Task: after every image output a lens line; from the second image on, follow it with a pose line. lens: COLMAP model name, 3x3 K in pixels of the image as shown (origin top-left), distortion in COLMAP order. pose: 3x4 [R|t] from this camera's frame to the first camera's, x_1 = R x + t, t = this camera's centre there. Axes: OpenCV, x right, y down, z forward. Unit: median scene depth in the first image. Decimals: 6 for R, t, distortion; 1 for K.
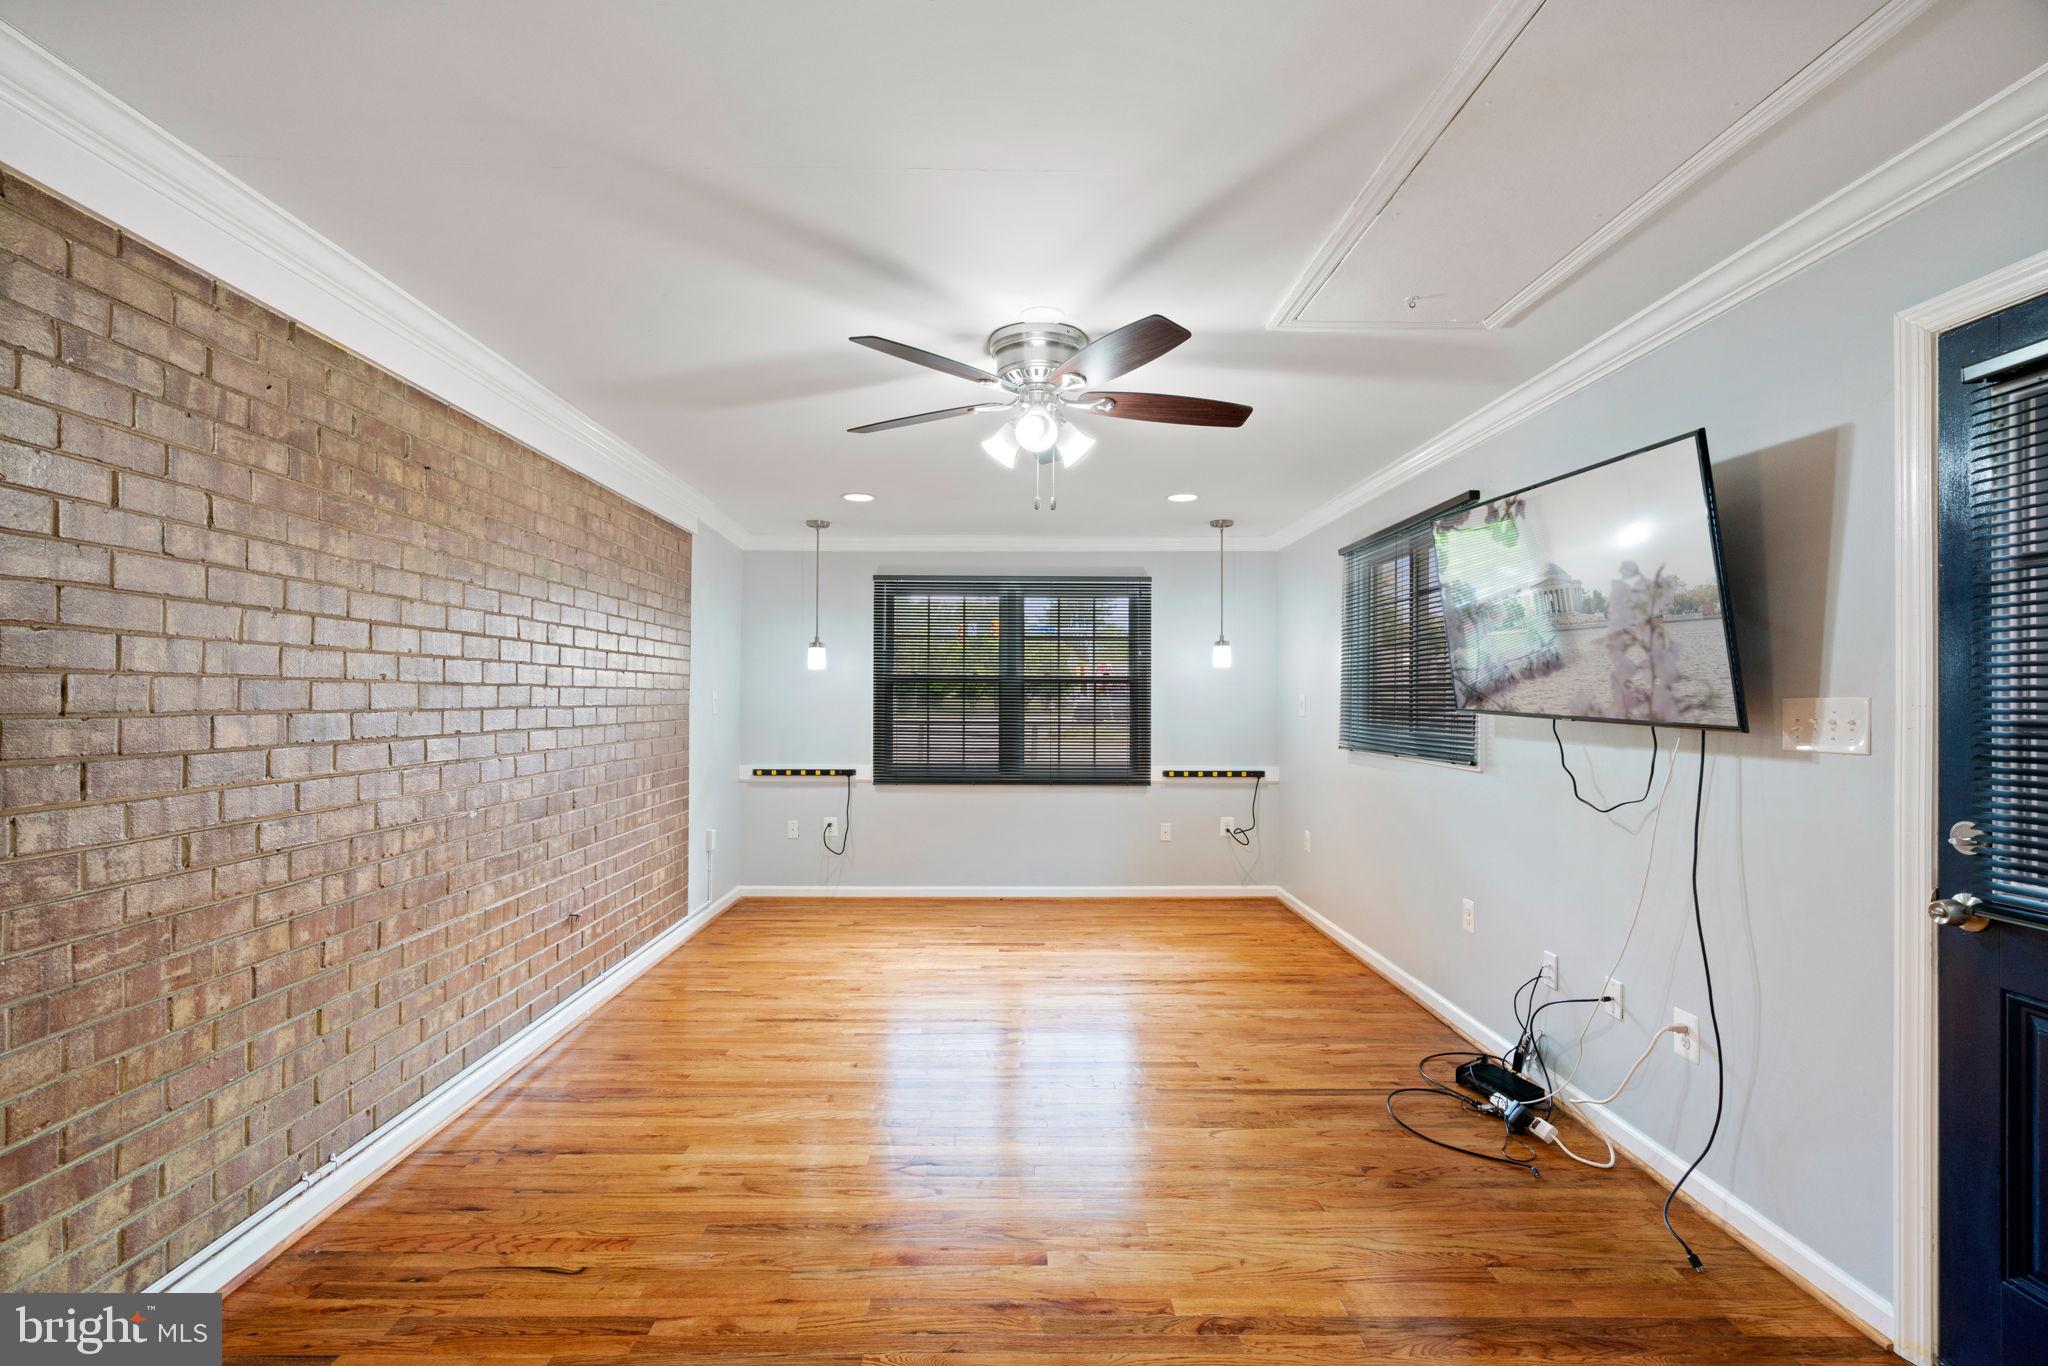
lens RADIAL K [[927.5, 0, 1020.0], [0, 927.5, 703.3], [0, 0, 1]] dist [-0.004033, 0.000034]
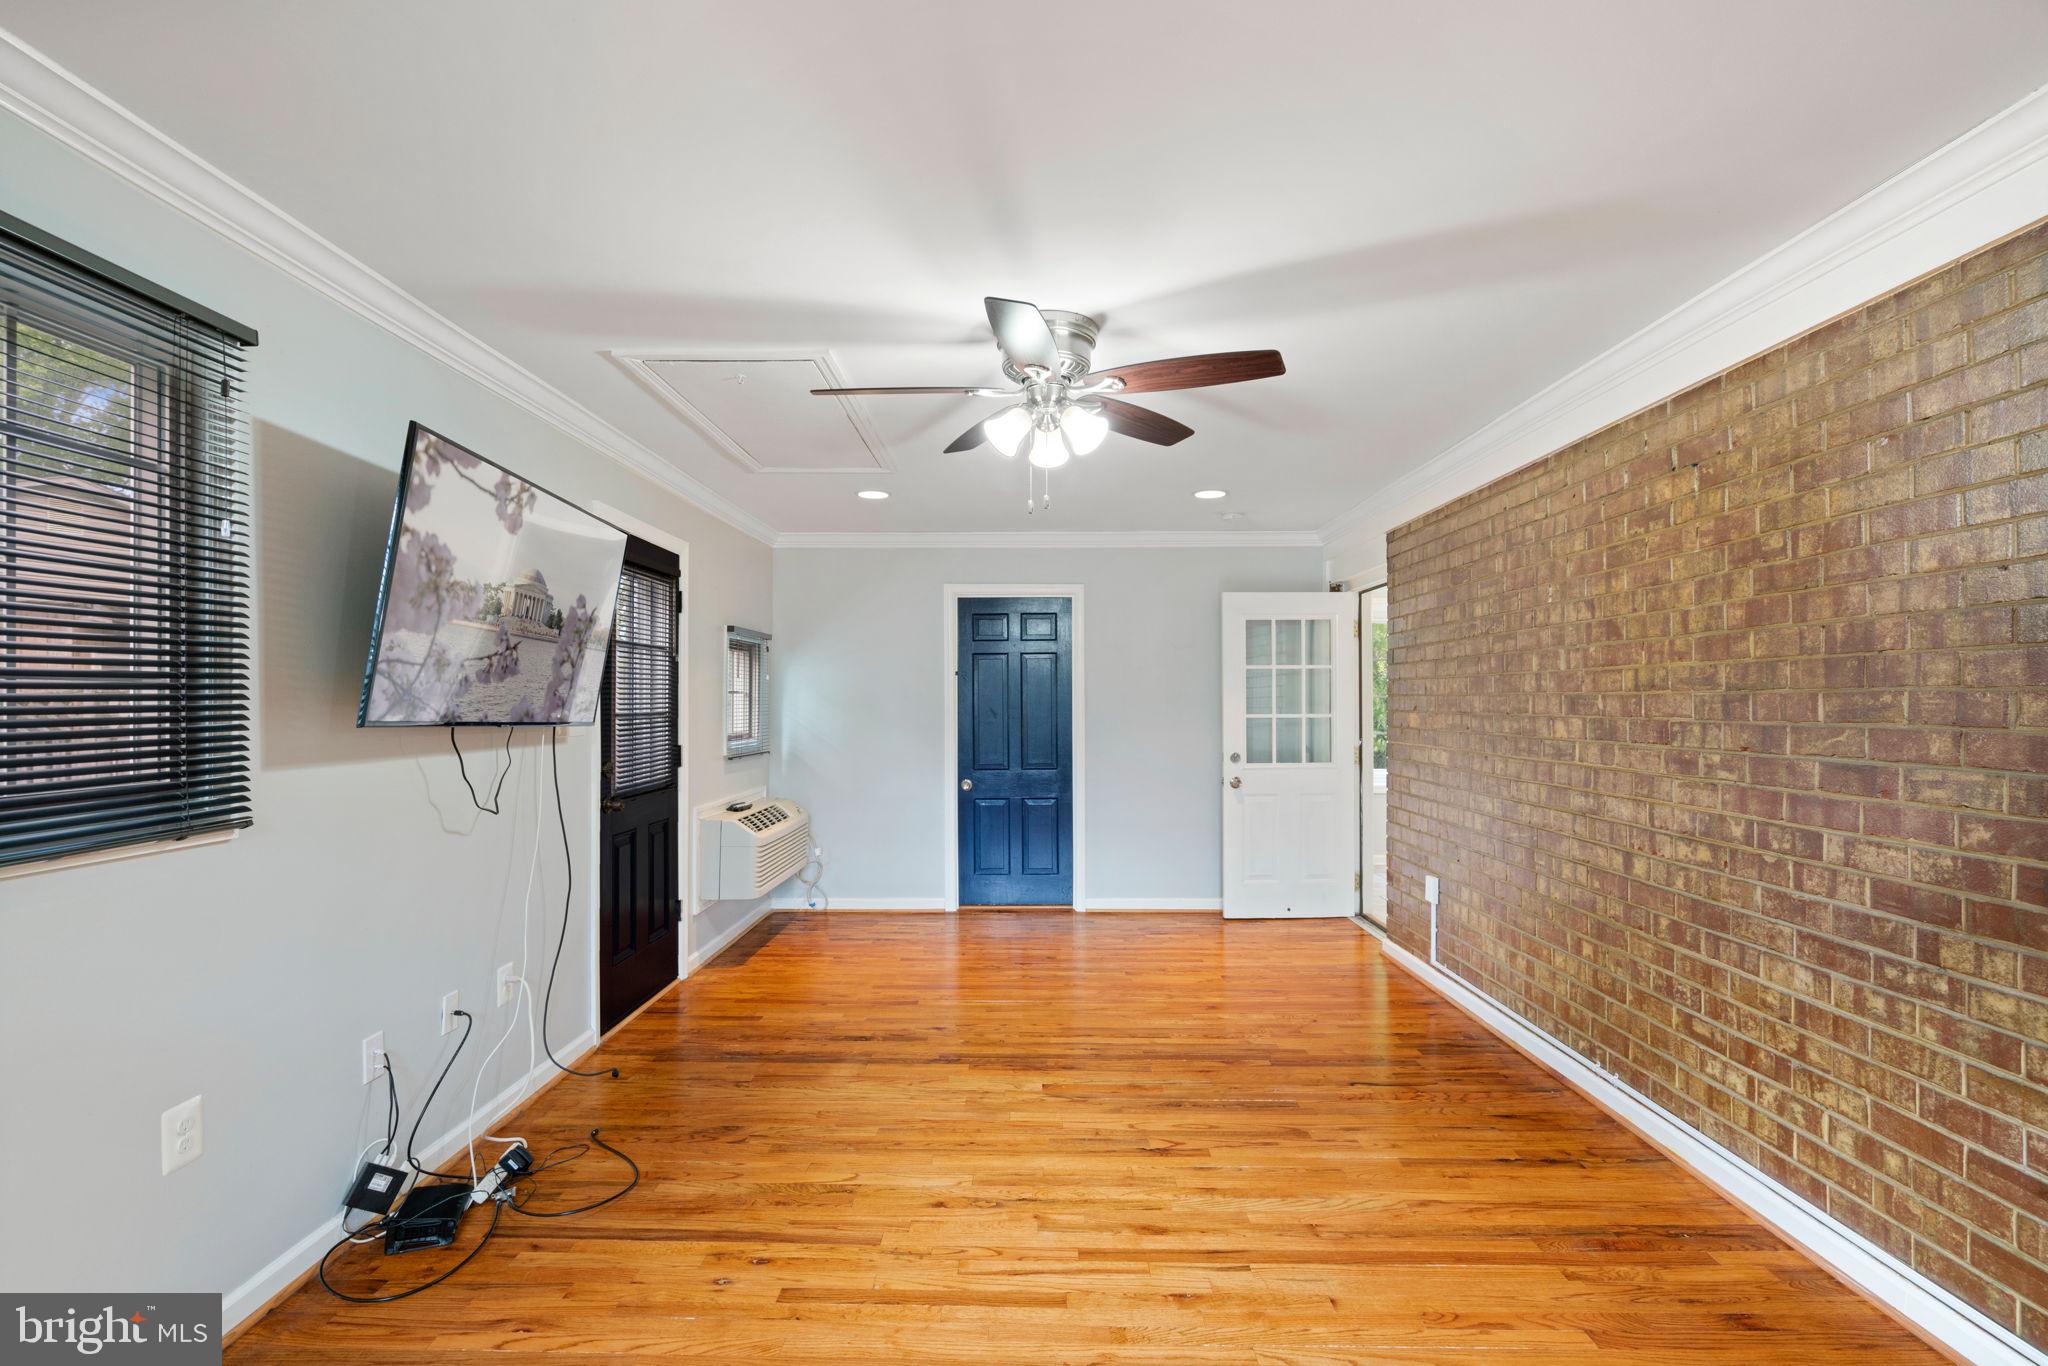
lens RADIAL K [[941.4, 0, 963.6], [0, 941.4, 690.3], [0, 0, 1]] dist [0.001066, 0.000226]
pose [[-0.995837, -0.002208, 0.091120, 0.015165], [-0.002728, 0.999981, -0.005584, -0.016263], [-0.091106, -0.005809, -0.995824, 1.995436]]
